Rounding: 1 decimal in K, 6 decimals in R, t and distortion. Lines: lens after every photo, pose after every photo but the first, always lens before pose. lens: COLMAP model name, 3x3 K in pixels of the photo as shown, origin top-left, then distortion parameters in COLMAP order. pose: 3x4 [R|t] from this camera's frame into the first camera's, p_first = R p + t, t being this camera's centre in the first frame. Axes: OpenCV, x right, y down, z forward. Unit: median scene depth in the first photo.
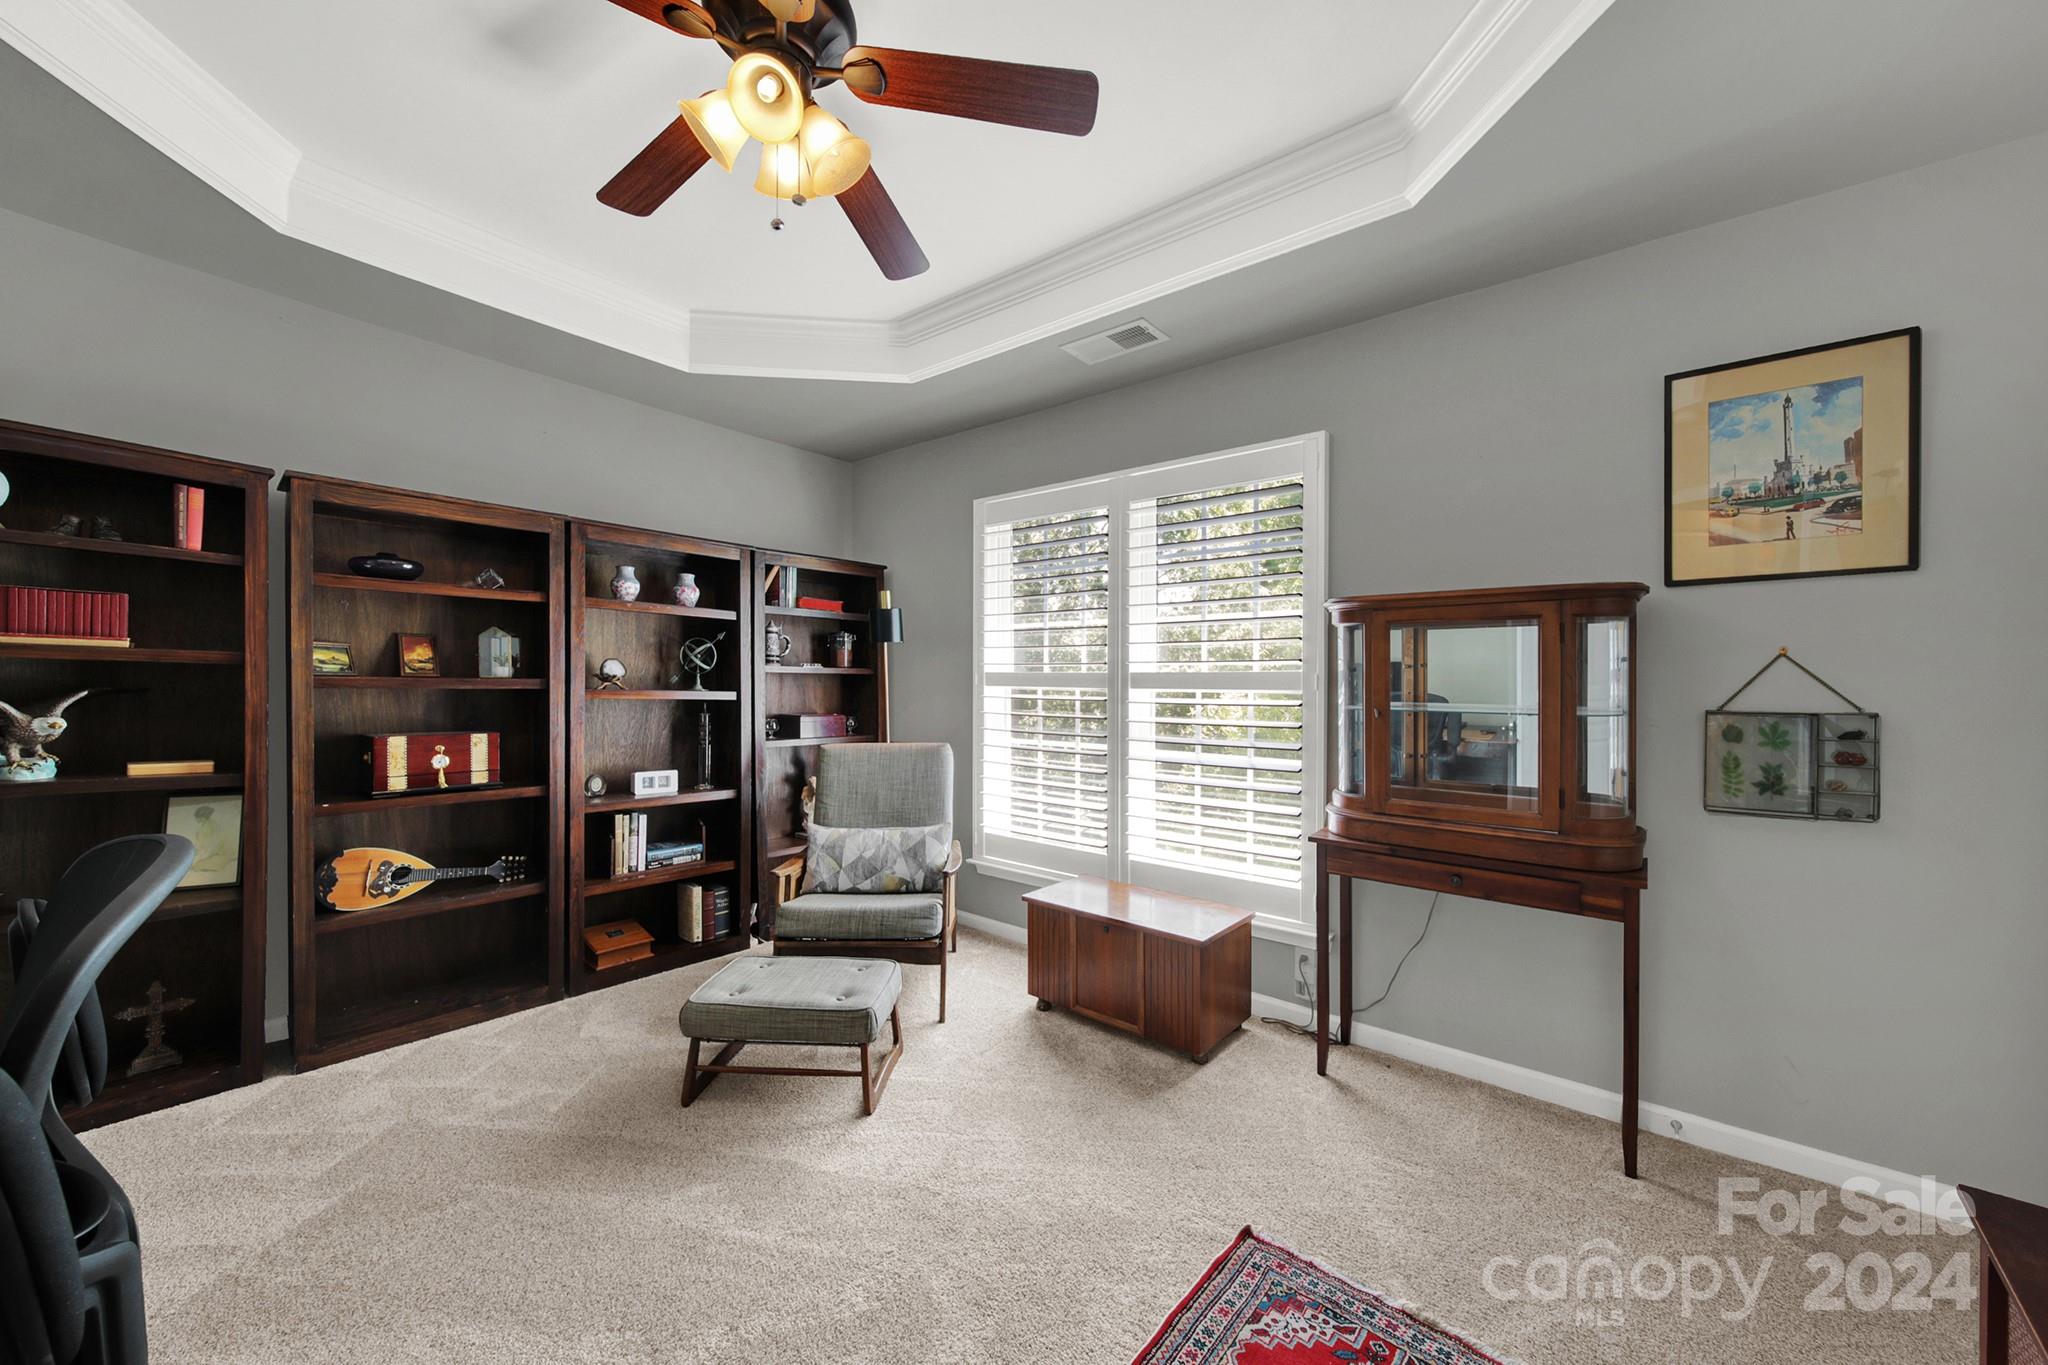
lens RADIAL K [[742.5, 0, 1019.9], [0, 742.5, 678.0], [0, 0, 1]] dist [0.000593, 0.000016]
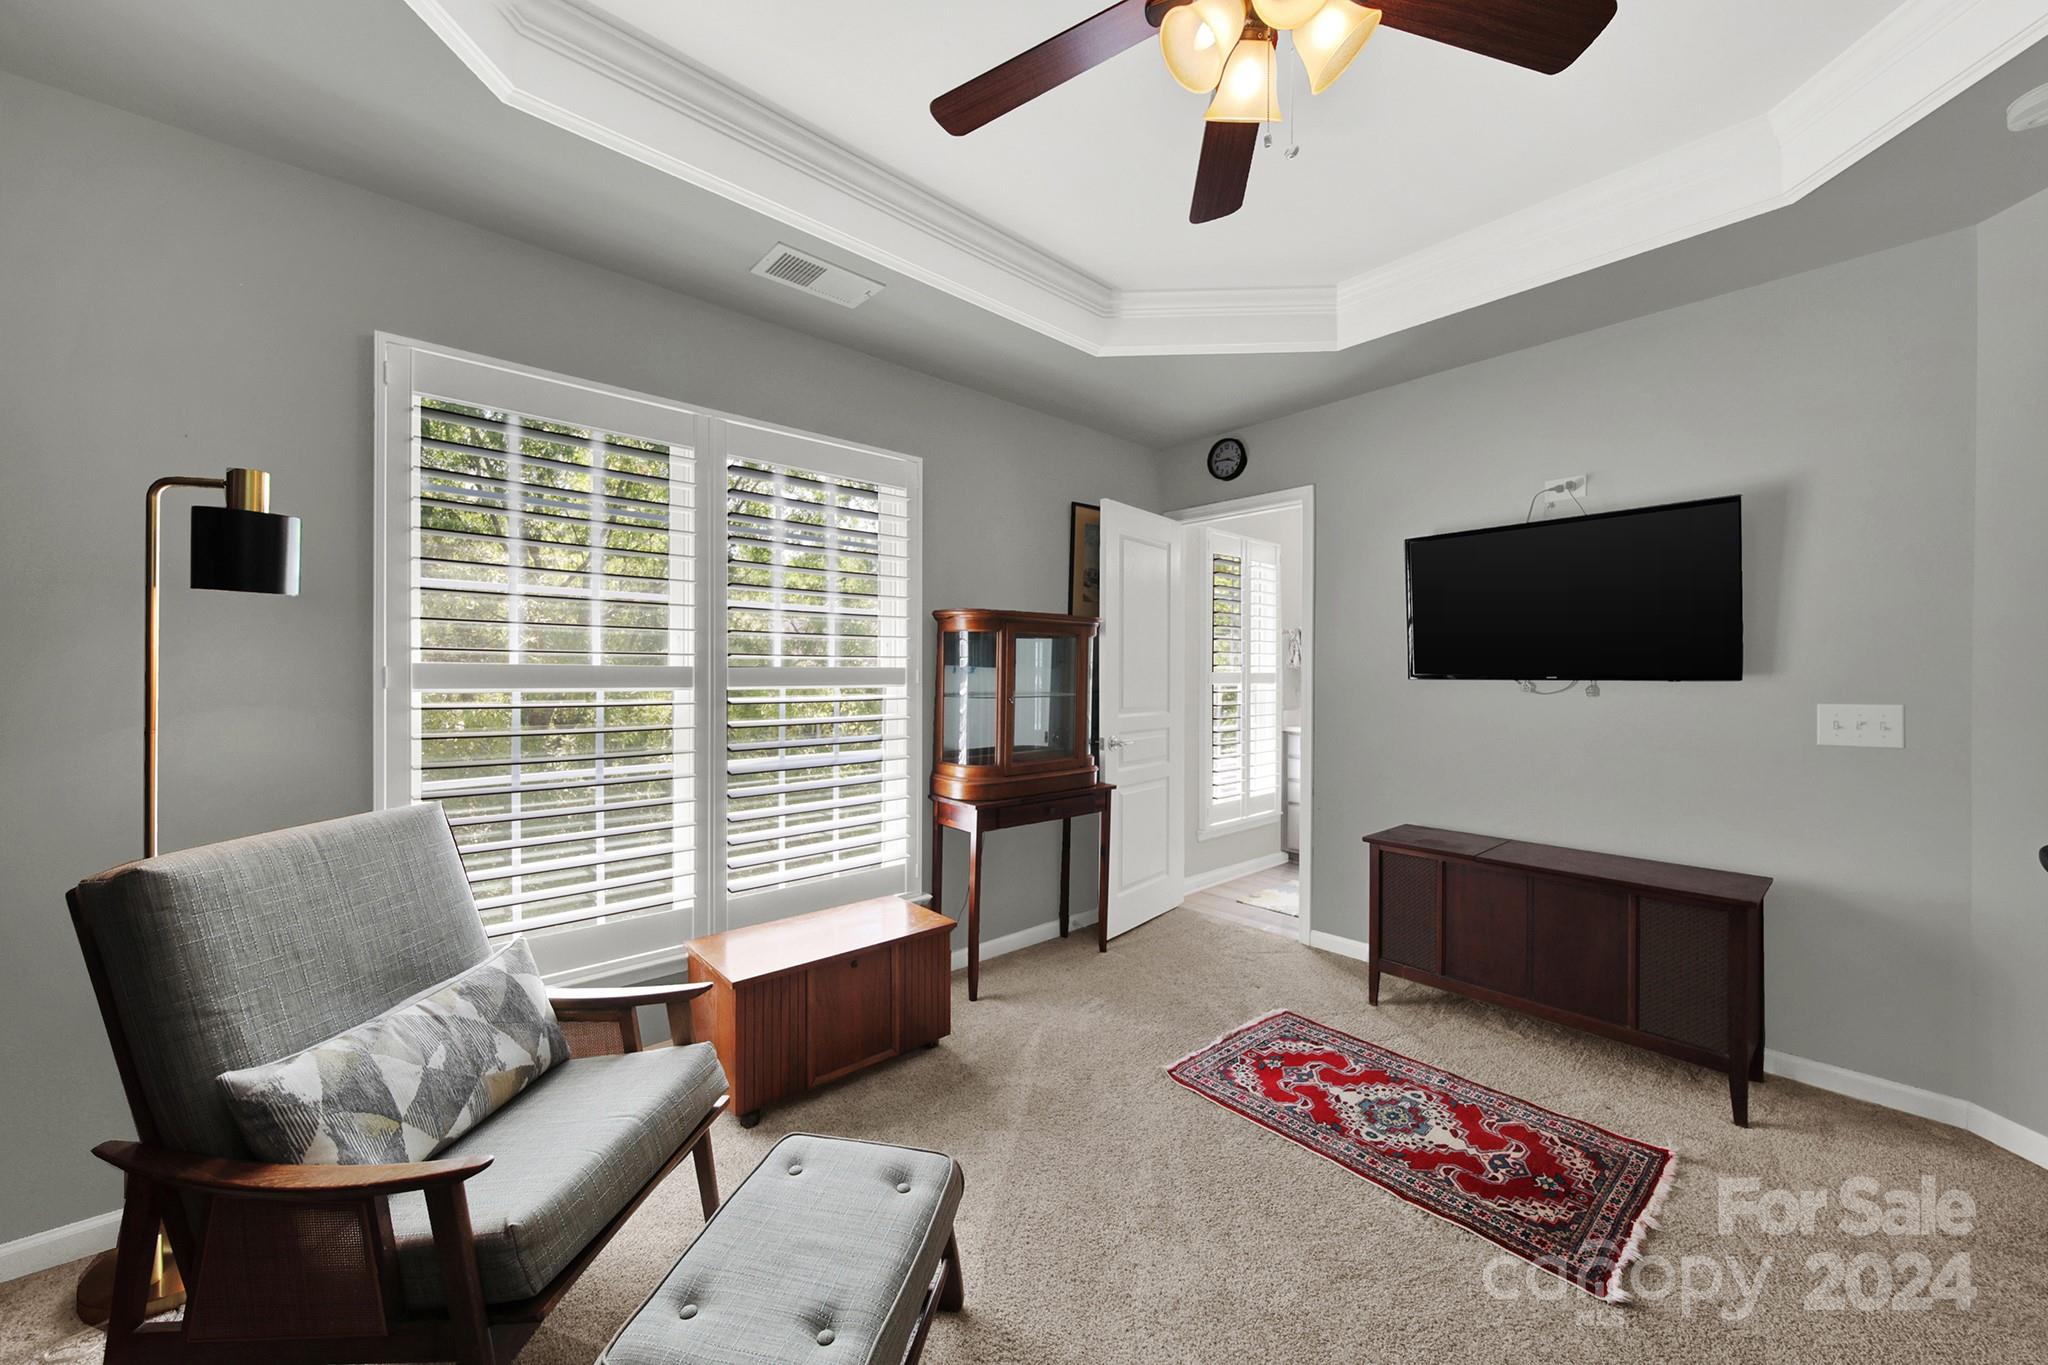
lens RADIAL K [[742.5, 0, 1019.9], [0, 742.5, 678.0], [0, 0, 1]] dist [0.000593, 0.000016]
pose [[0.151225, -0.008496, 0.988463, -0.603043], [-0.001756, 0.999959, 0.008864, -0.003012], [-0.988498, -0.003076, 0.151204, 0.579440]]
